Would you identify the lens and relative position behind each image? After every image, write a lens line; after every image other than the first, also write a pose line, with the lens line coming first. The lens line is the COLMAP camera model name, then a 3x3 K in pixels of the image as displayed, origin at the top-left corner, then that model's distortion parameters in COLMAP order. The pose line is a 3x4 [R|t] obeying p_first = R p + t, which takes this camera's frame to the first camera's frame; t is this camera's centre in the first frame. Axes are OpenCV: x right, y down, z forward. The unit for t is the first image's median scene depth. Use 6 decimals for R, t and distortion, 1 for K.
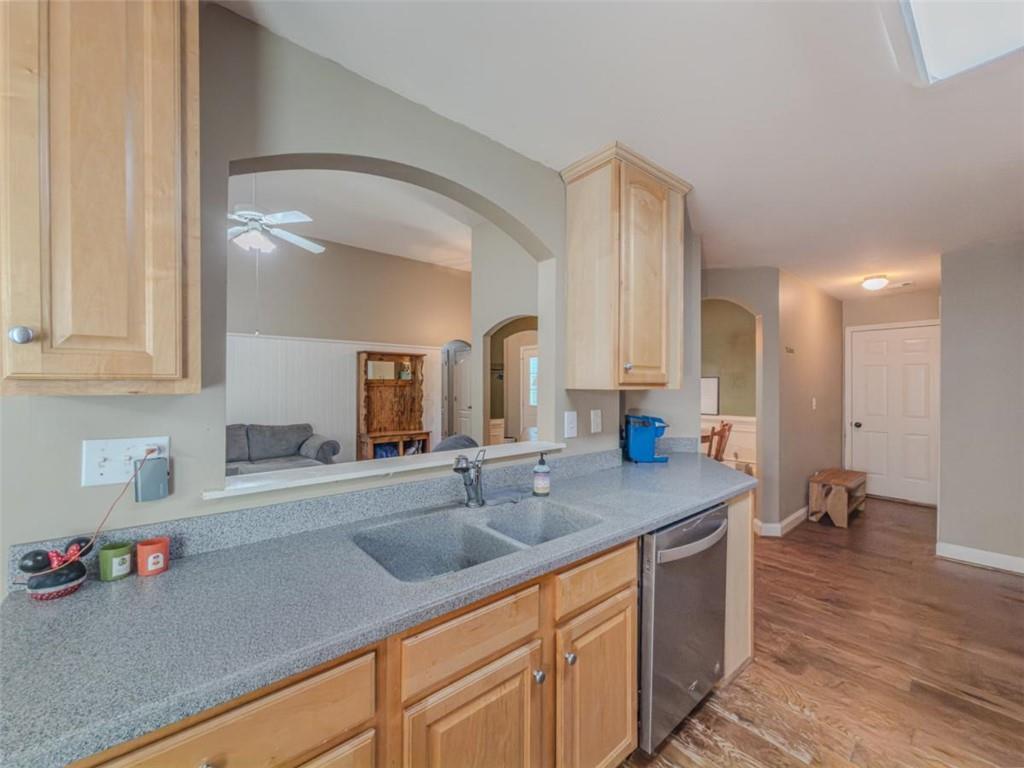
lens RADIAL K [[412.4, 0, 508.8], [0, 412.4, 388.5], [0, 0, 1]] dist [-0.005717, 0.000269]
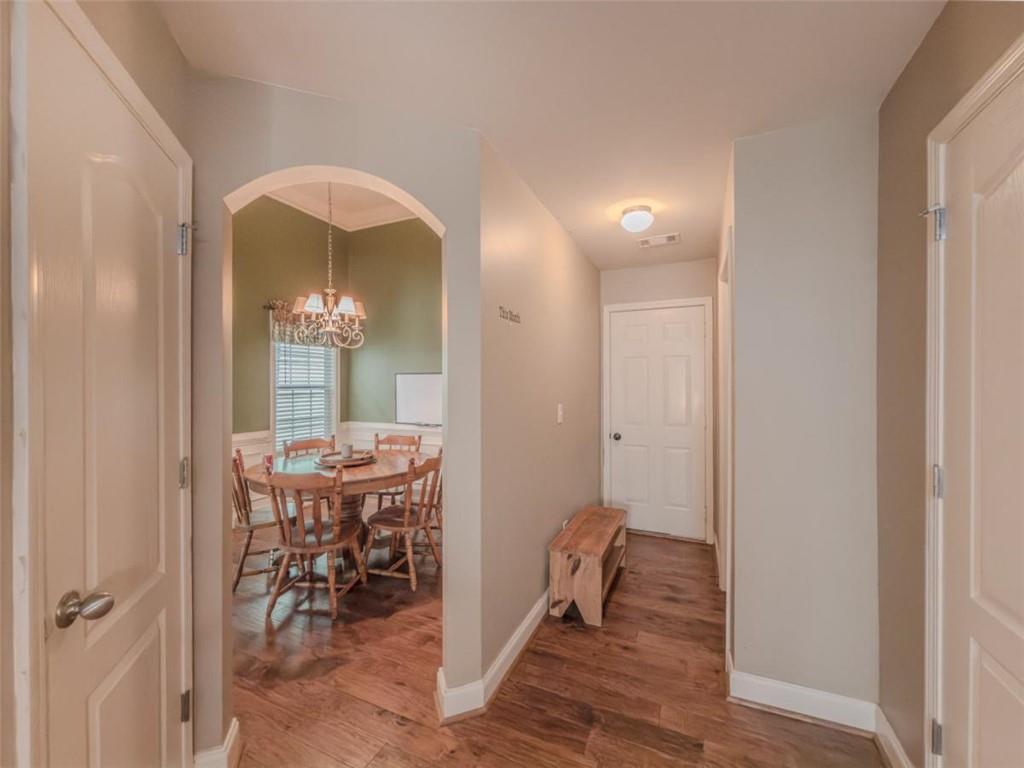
lens RADIAL K [[412.4, 0, 514.6], [0, 412.4, 388.8], [0, 0, 1]] dist [-0.005717, 0.000269]
pose [[0.898903, -0.004231, 0.438127, 0.437551], [0.005172, 0.999986, -0.000954, 0.000579], [-0.438117, 0.003123, 0.898912, 0.503779]]
